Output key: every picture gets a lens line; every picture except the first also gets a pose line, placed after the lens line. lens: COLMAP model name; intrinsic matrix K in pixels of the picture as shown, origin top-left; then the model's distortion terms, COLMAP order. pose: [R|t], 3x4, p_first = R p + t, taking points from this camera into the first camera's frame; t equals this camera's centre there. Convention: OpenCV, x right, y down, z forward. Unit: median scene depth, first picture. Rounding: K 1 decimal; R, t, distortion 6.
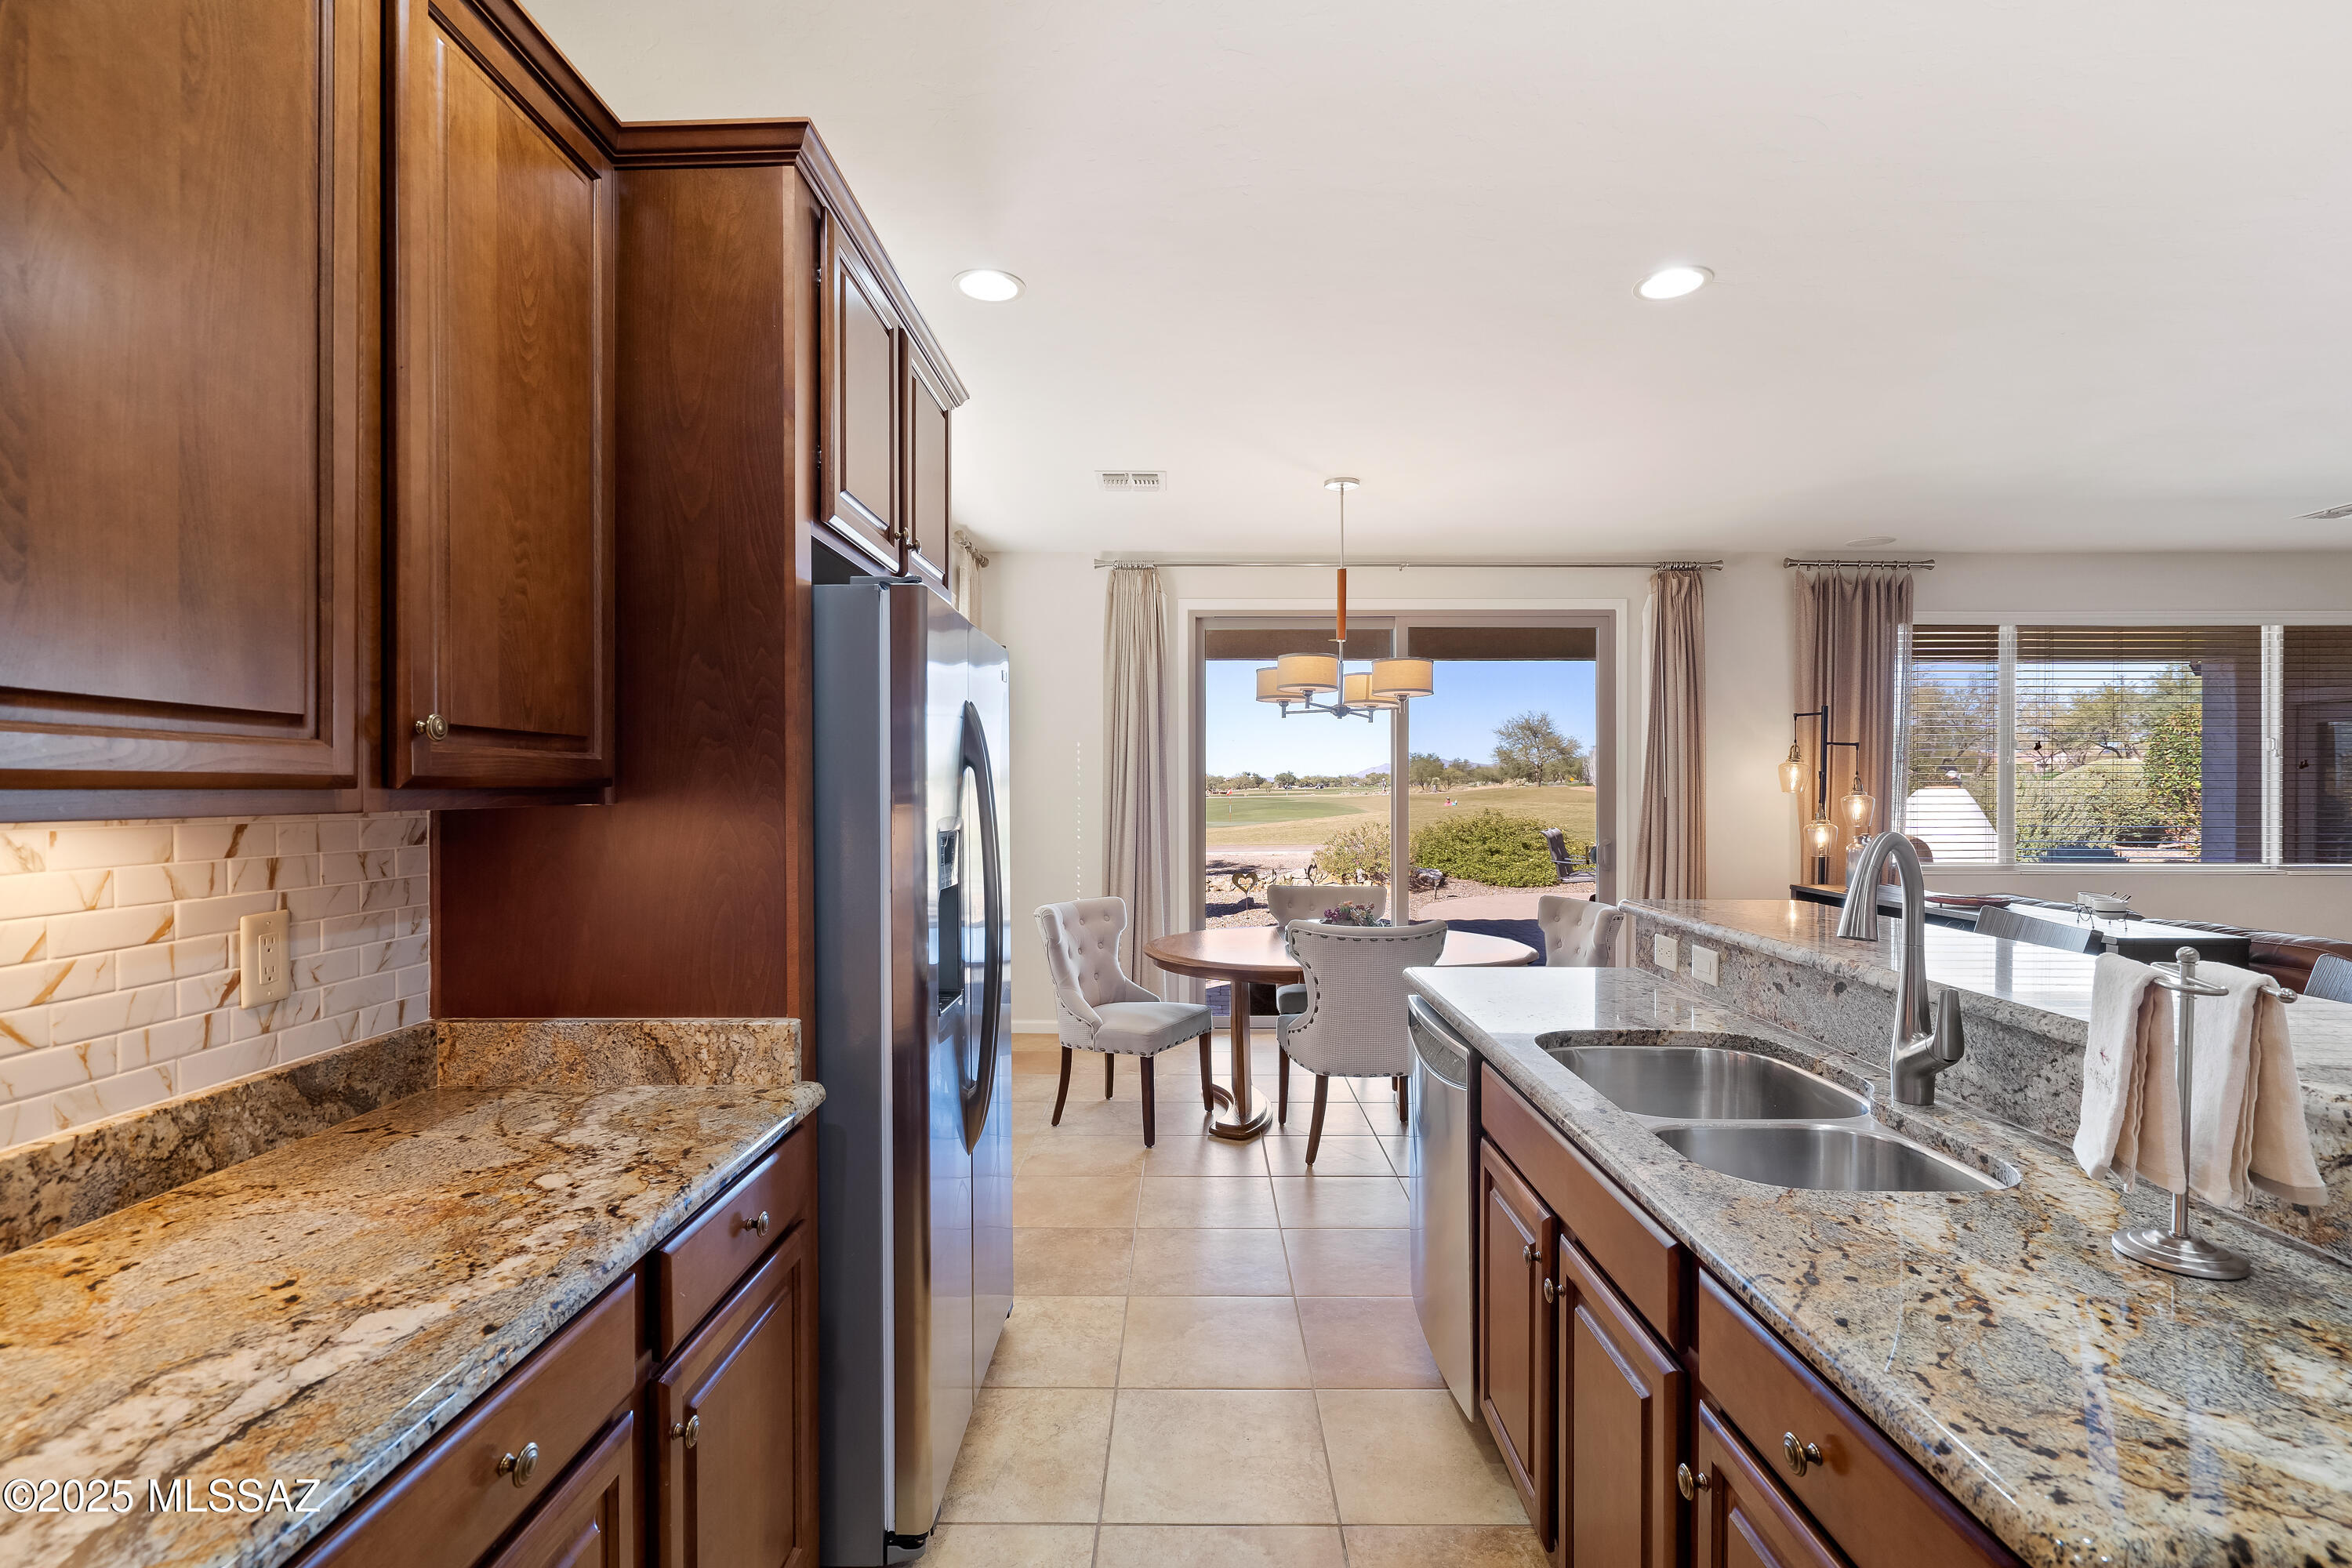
lens RADIAL K [[1070.0, 0, 1181.6], [0, 1070.0, 795.6], [0, 0, 1]] dist [-0.005696, 0.001666]
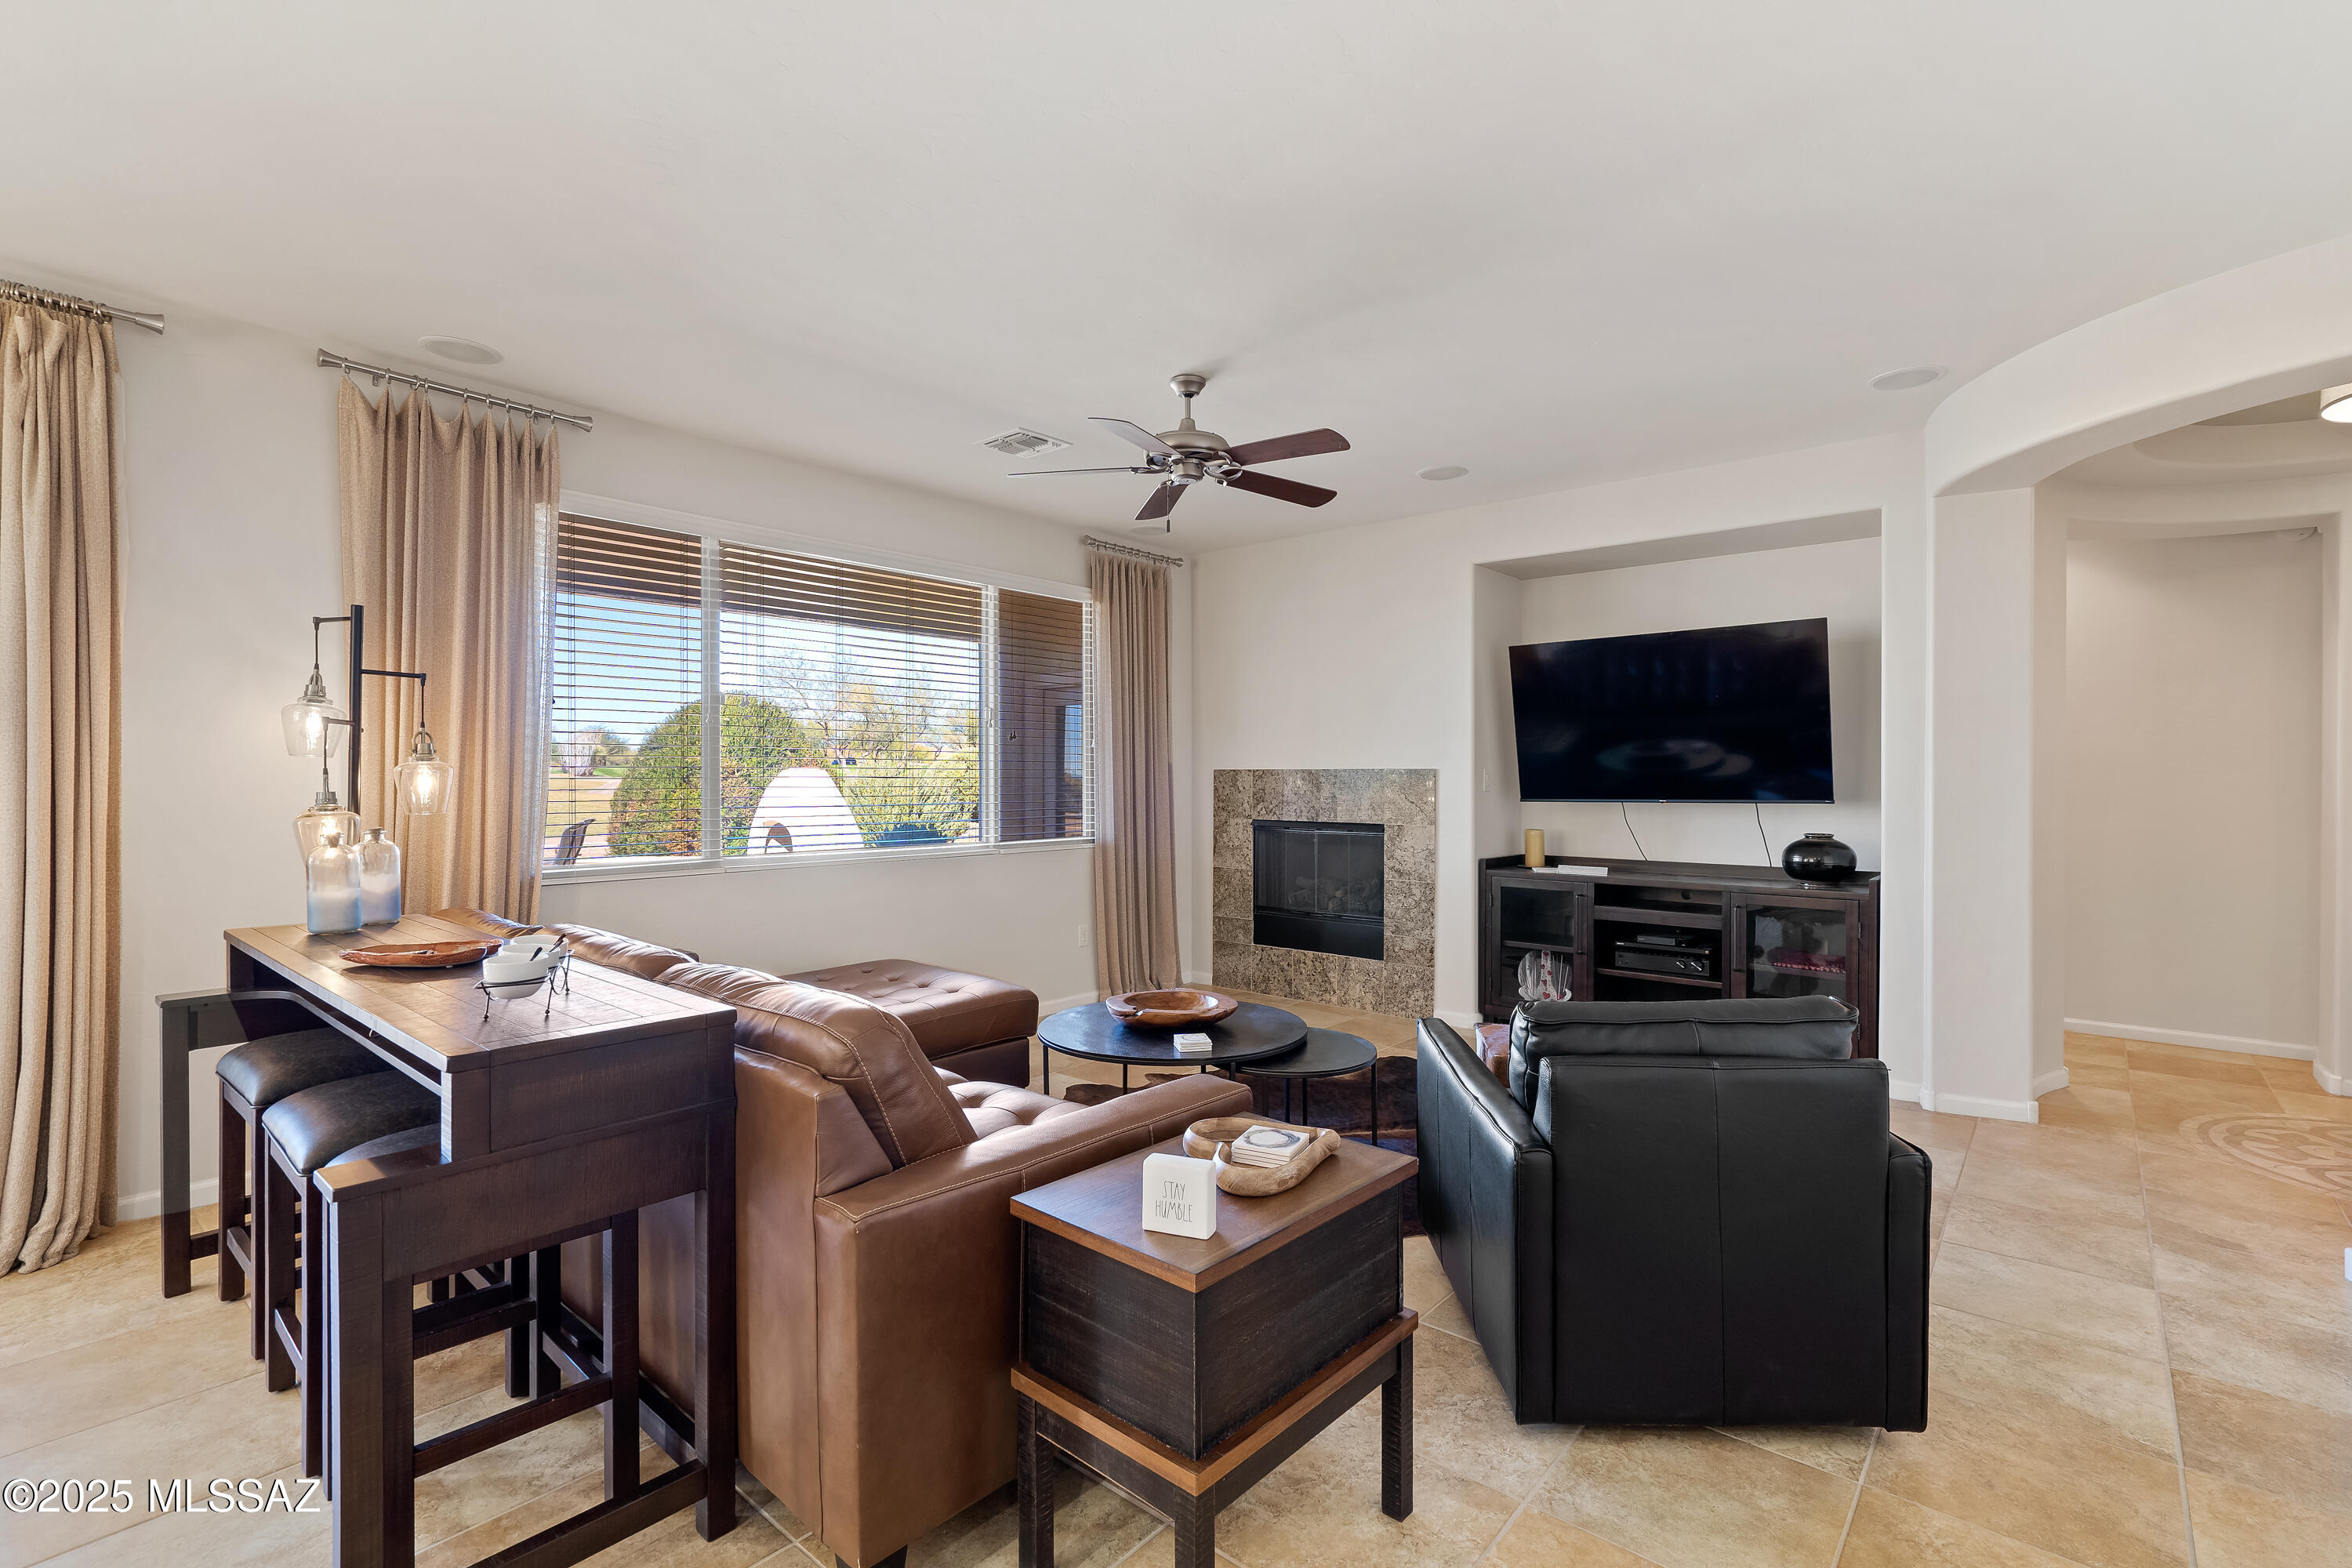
lens RADIAL K [[1070.0, 0, 1167.4], [0, 1070.0, 780.4], [0, 0, 1]] dist [-0.005696, 0.001666]
pose [[0.651368, -0.002541, 0.758758, 0.754675], [0.004618, 0.999989, -0.000615, 0.020051], [-0.758748, 0.003904, 0.651373, 0.496207]]
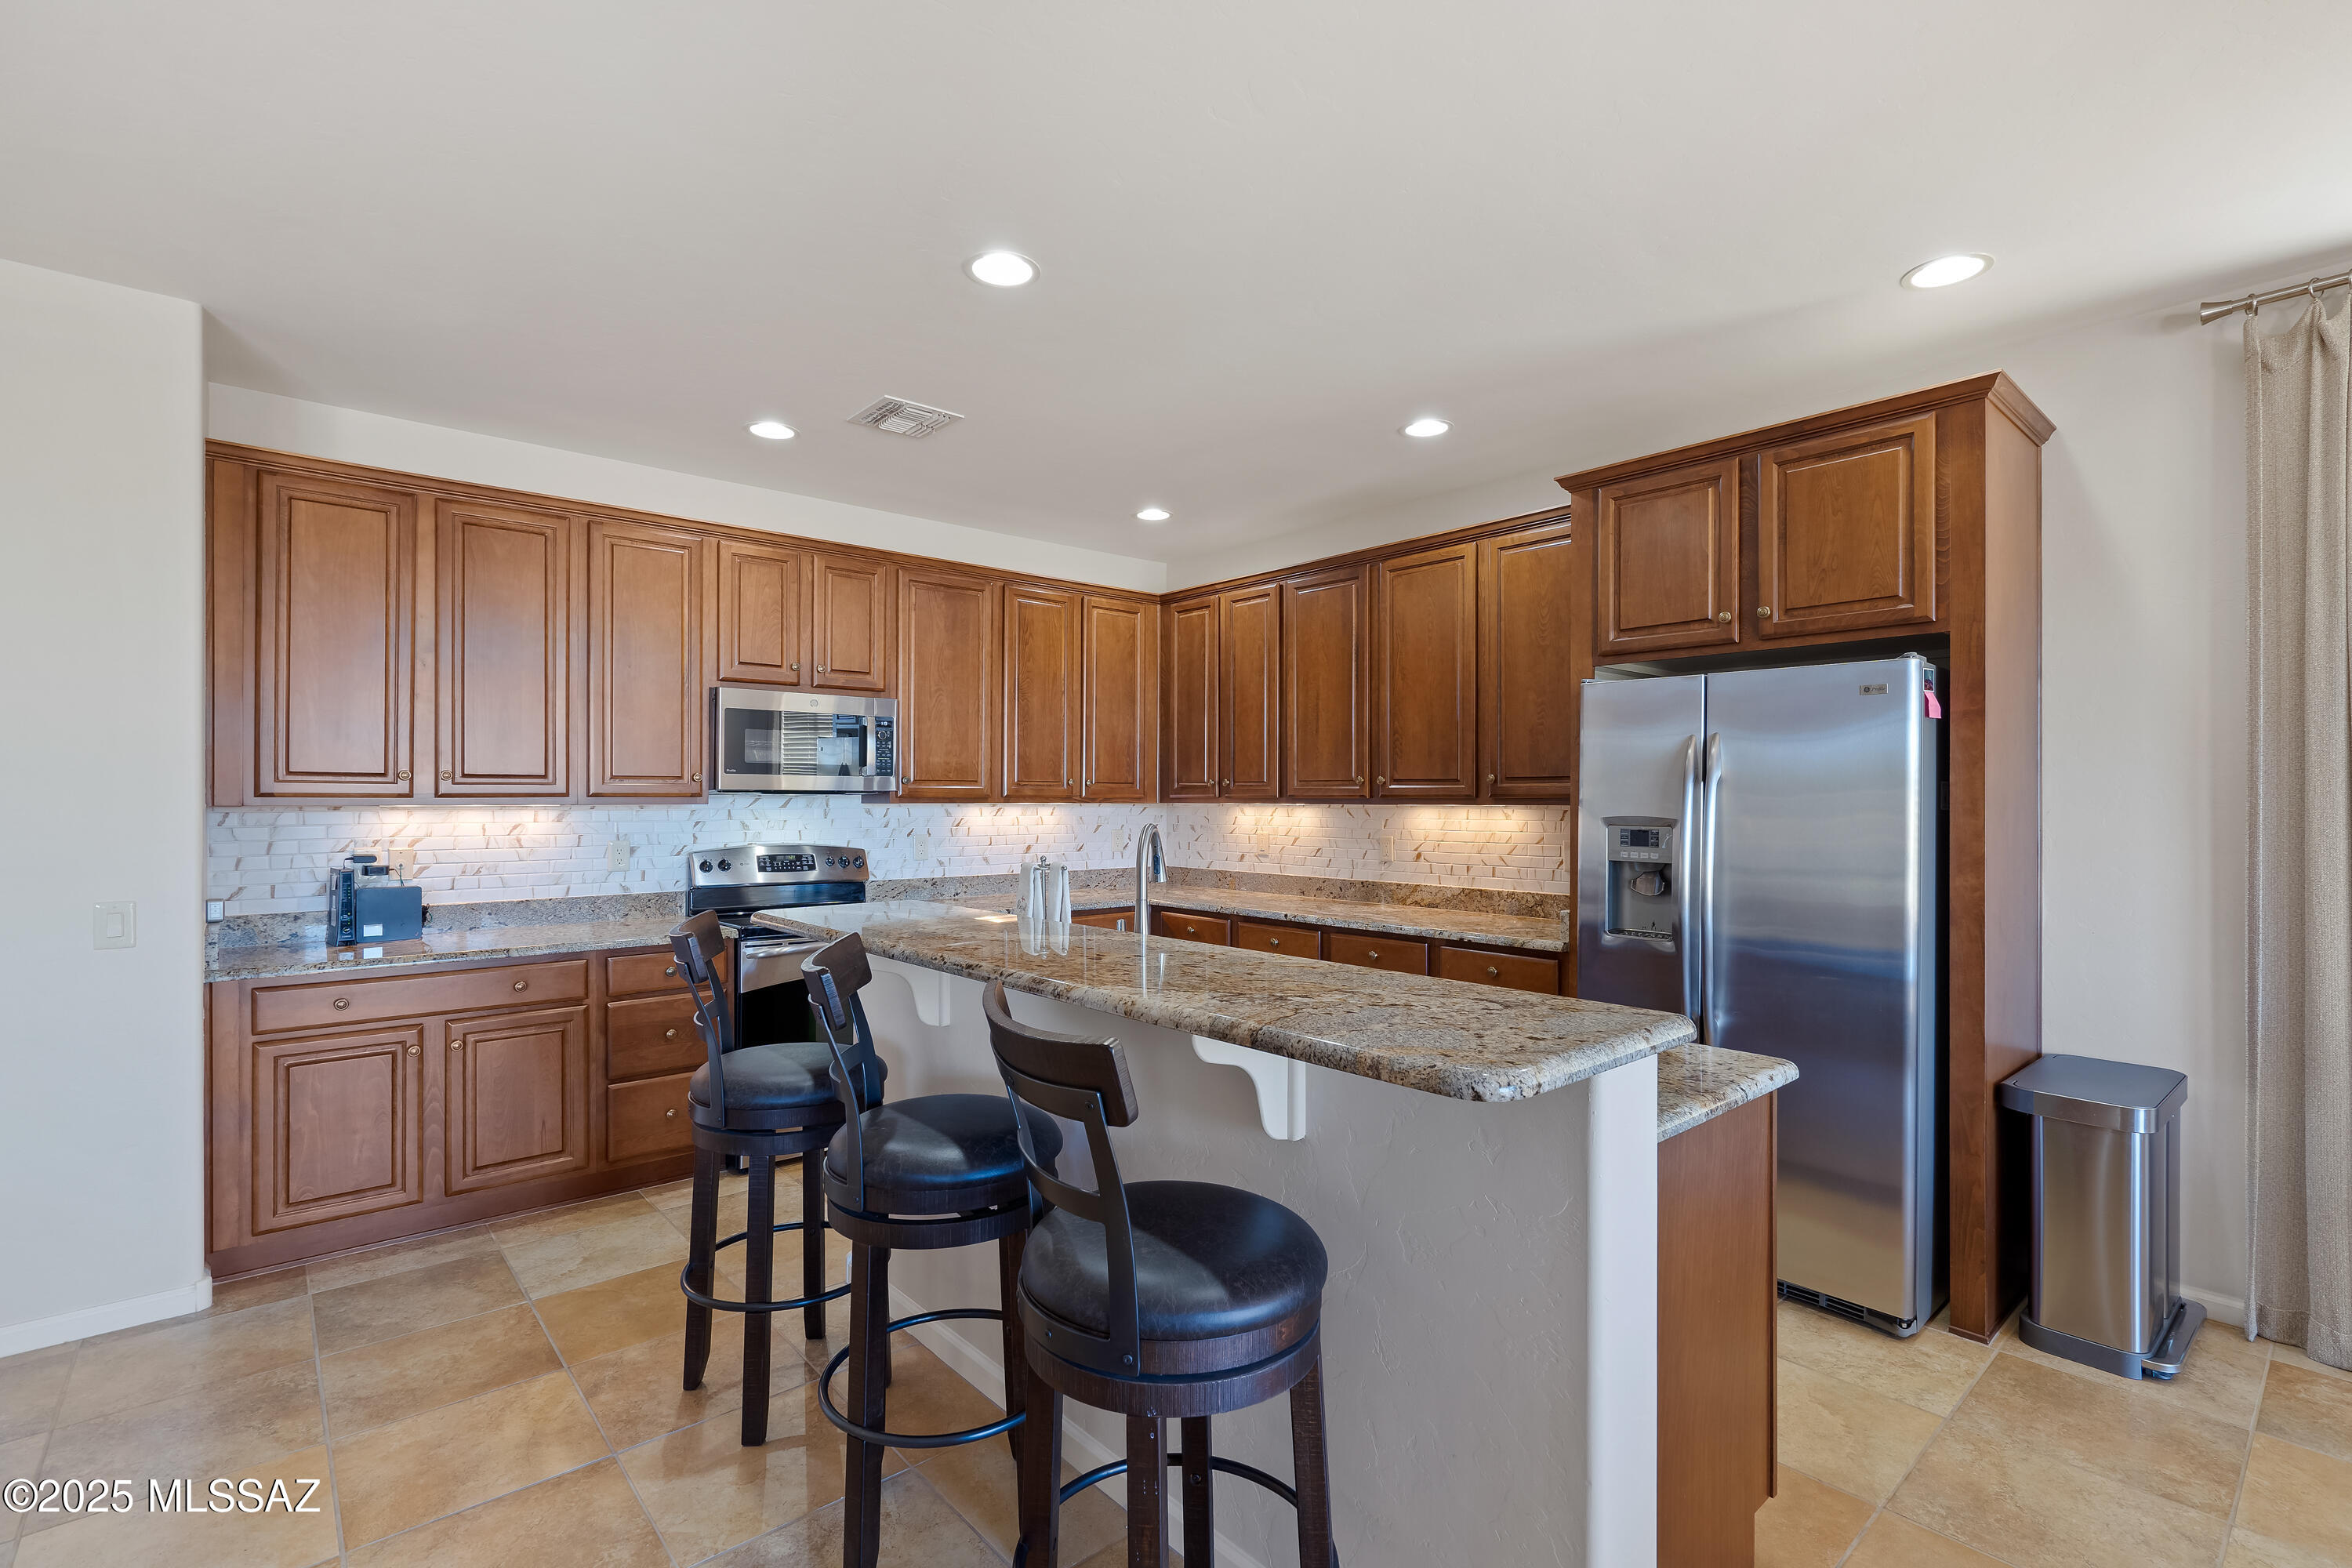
lens RADIAL K [[1070.0, 0, 1191.8], [0, 1070.0, 807.6], [0, 0, 1]] dist [-0.005696, 0.001666]
pose [[-0.740825, 0.005708, -0.671674, 0.802879], [-0.005353, 0.999882, 0.014402, -0.007506], [0.671676, 0.014264, -0.740707, 1.053004]]
